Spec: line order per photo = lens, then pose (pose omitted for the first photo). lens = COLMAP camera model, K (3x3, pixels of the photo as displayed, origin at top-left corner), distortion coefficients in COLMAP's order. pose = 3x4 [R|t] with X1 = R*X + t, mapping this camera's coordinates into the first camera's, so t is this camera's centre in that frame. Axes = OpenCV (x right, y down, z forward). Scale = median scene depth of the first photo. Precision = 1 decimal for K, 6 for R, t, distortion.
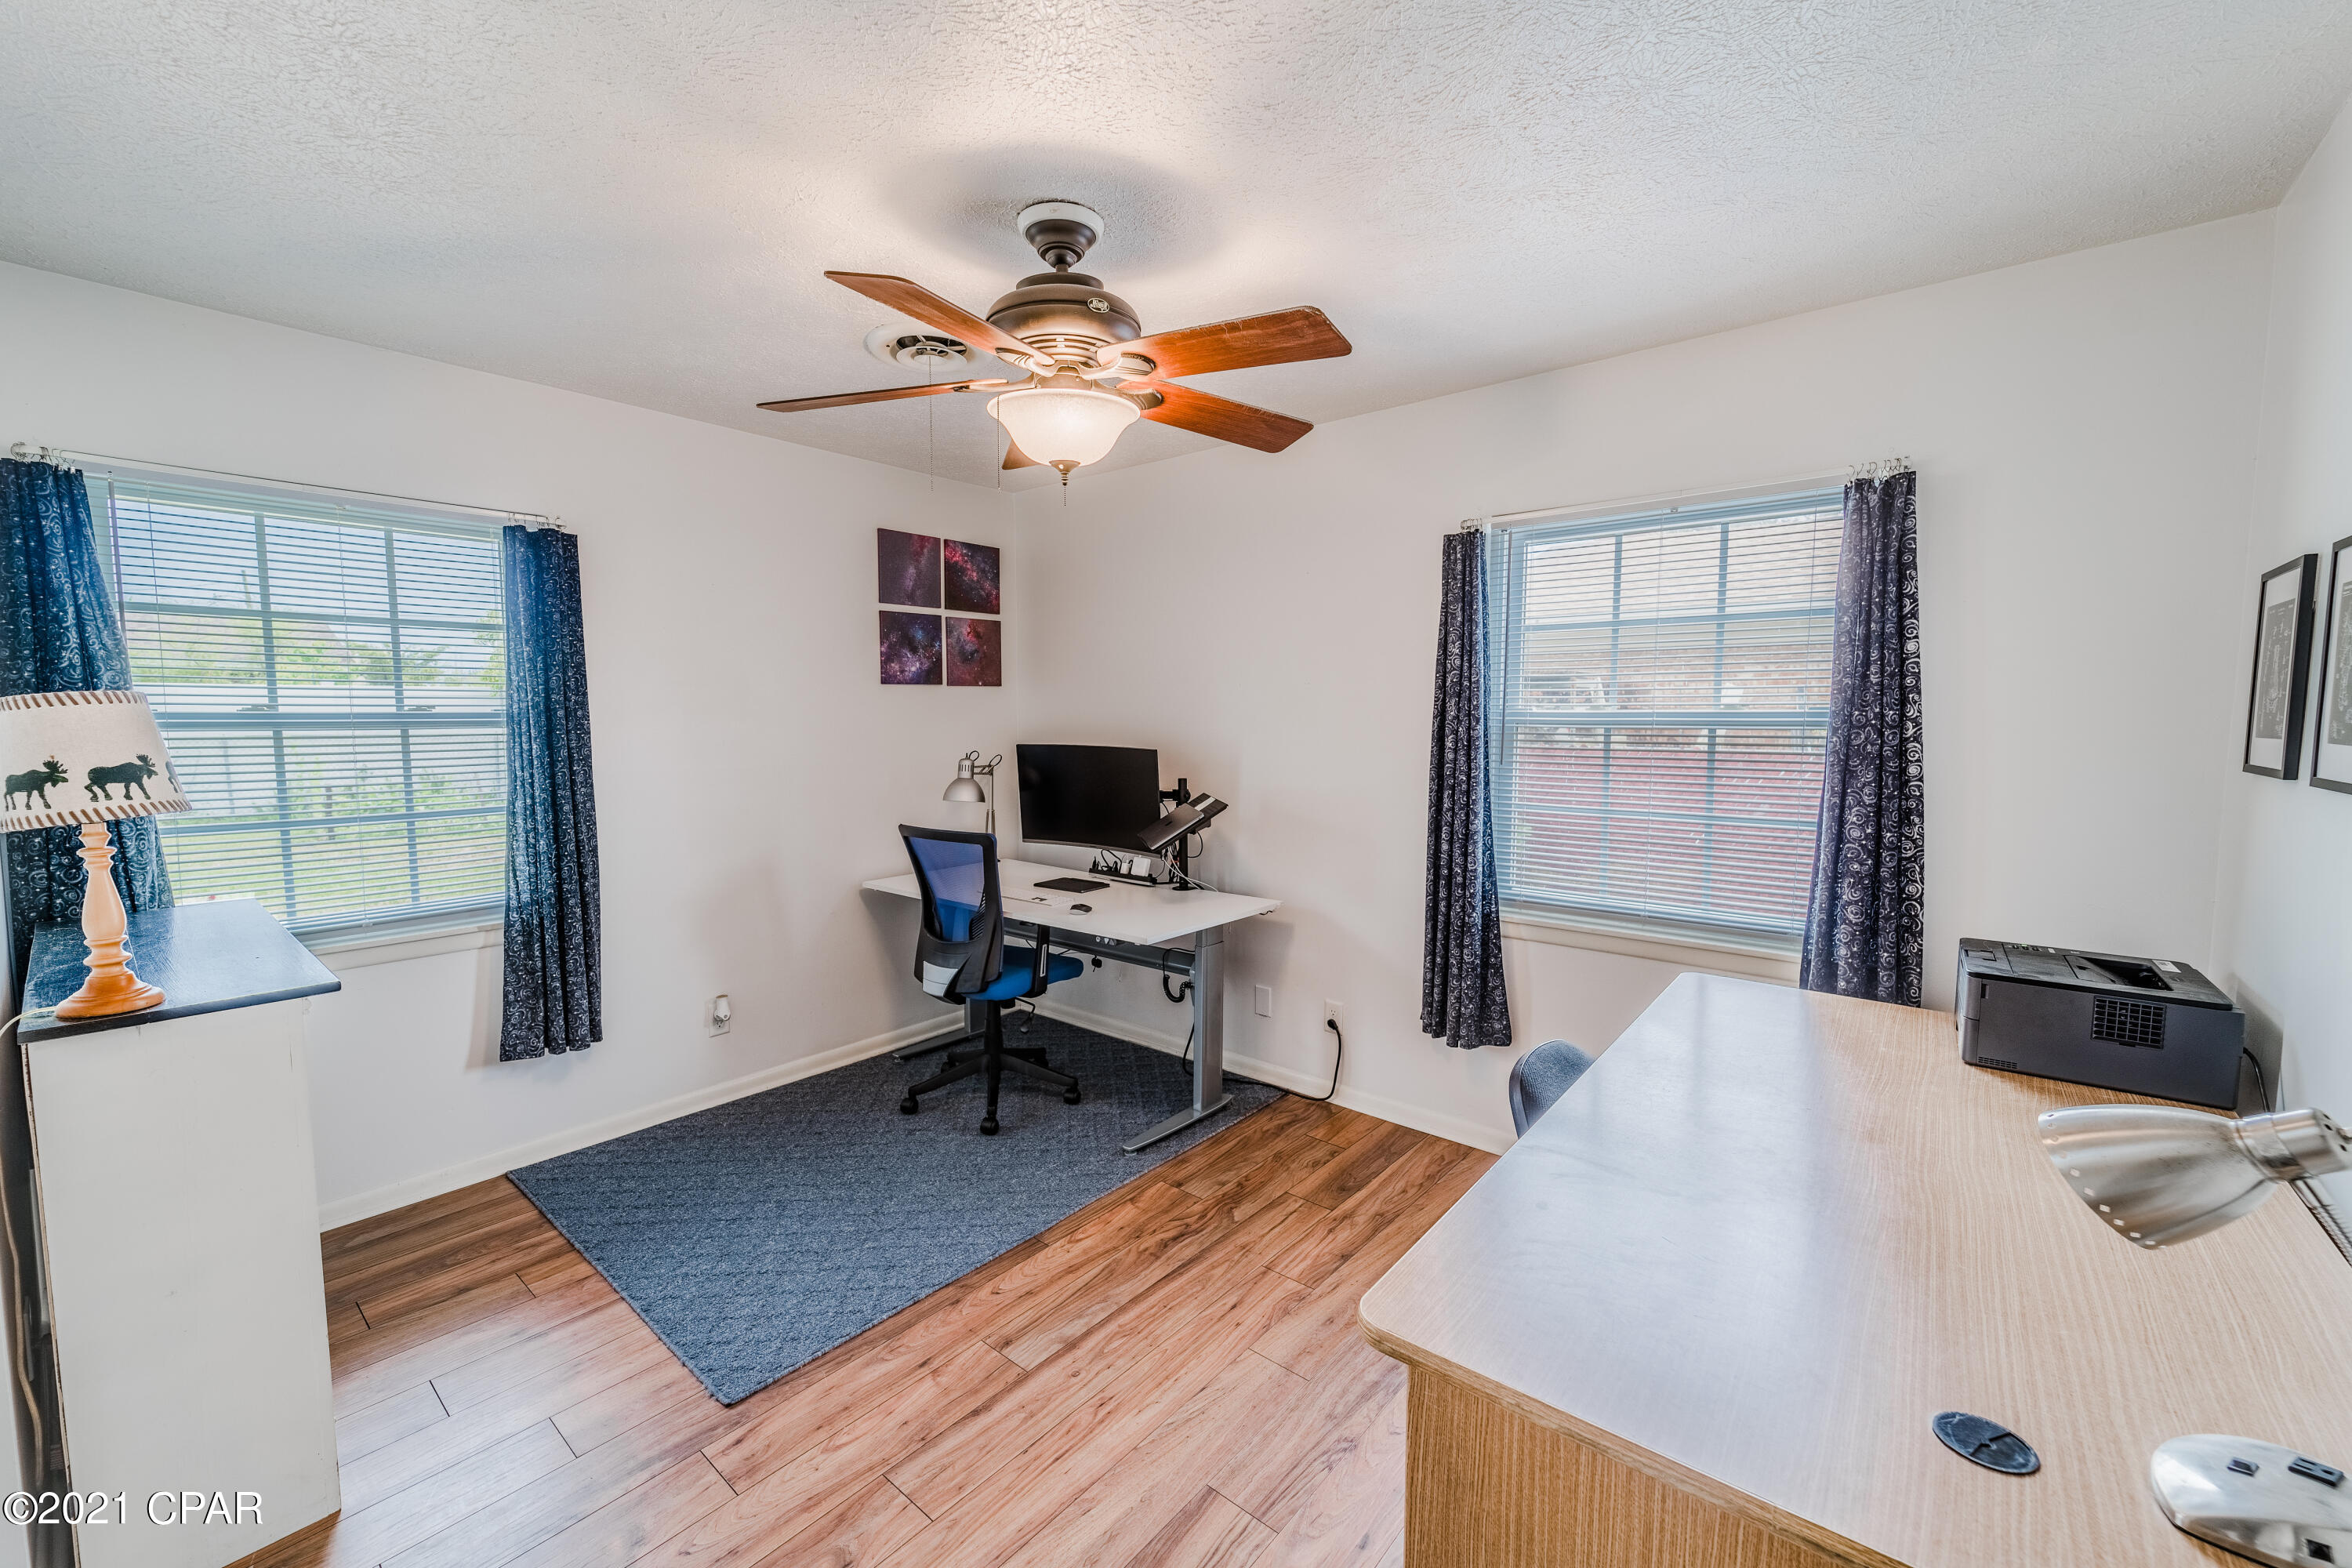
lens RADIAL K [[936.3, 0, 1161.5], [0, 936.3, 786.0], [0, 0, 1]] dist [0.002245, -0.002210]
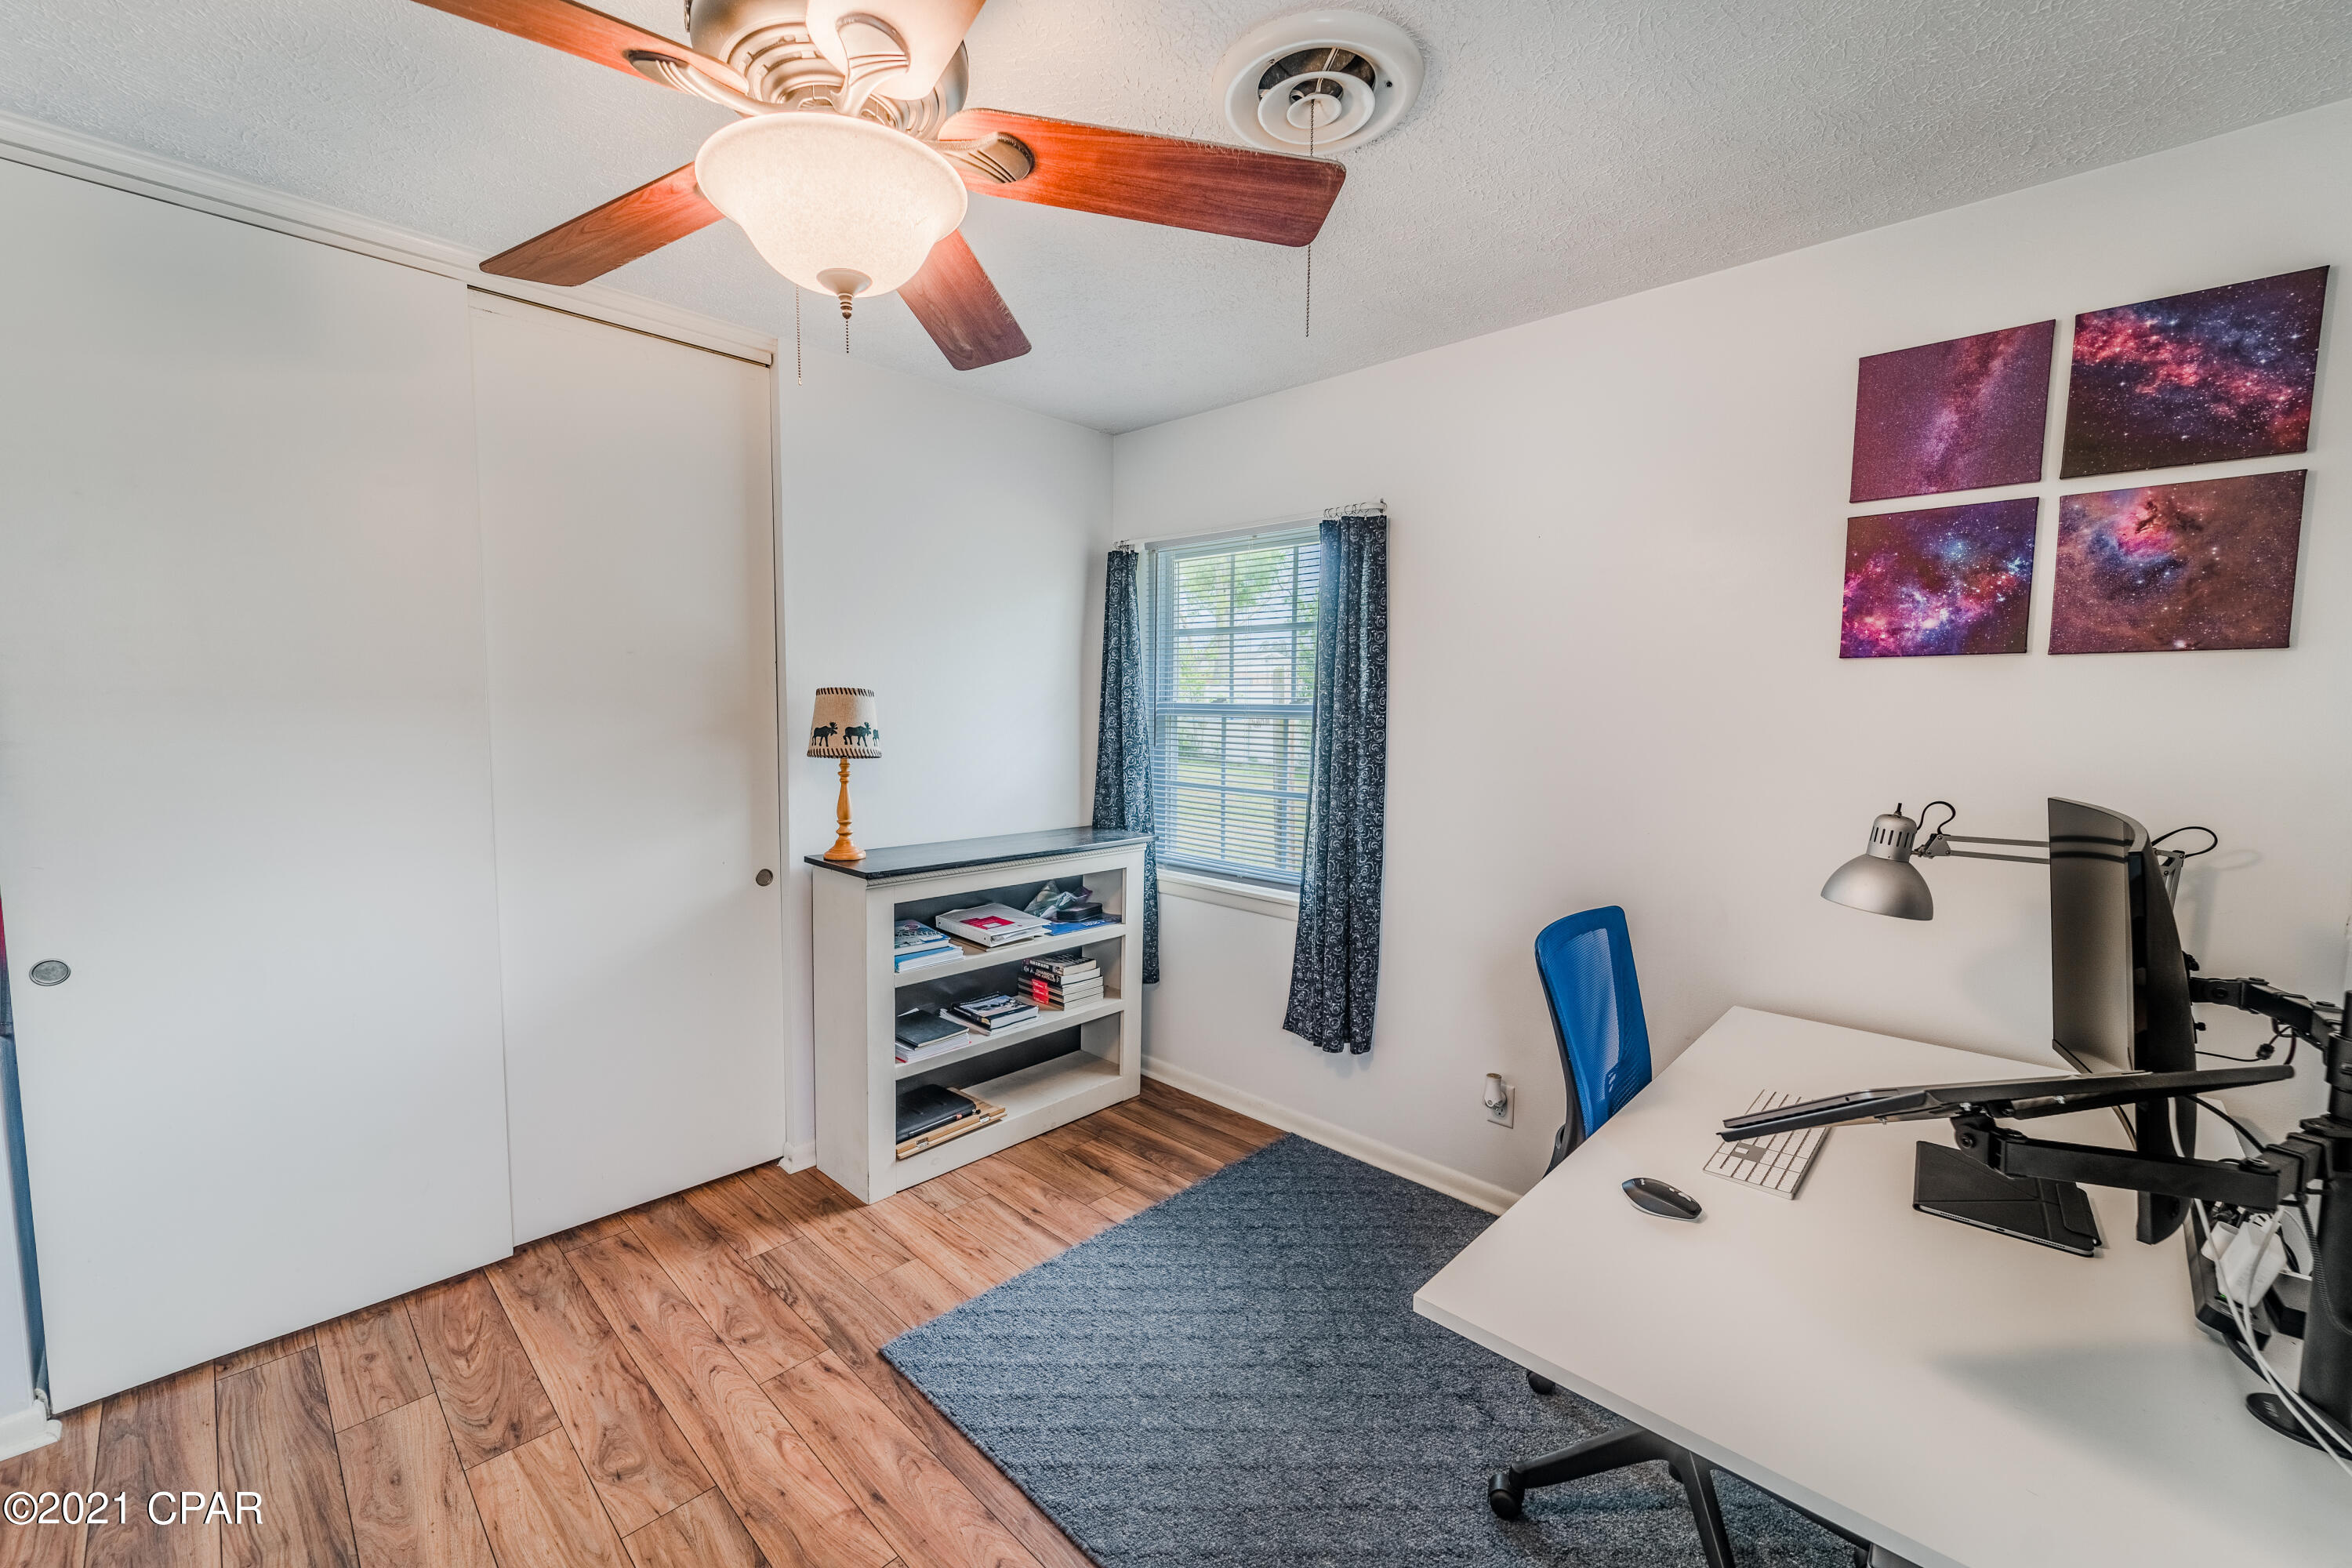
lens RADIAL K [[936.3, 0, 1157.5], [0, 936.3, 790.4], [0, 0, 1]] dist [0.002245, -0.002210]
pose [[-0.063728, 0.090470, -0.993858, 0.257860], [-0.093777, 0.990933, 0.096216, -0.049700], [0.993551, 0.099333, -0.054667, 0.652271]]
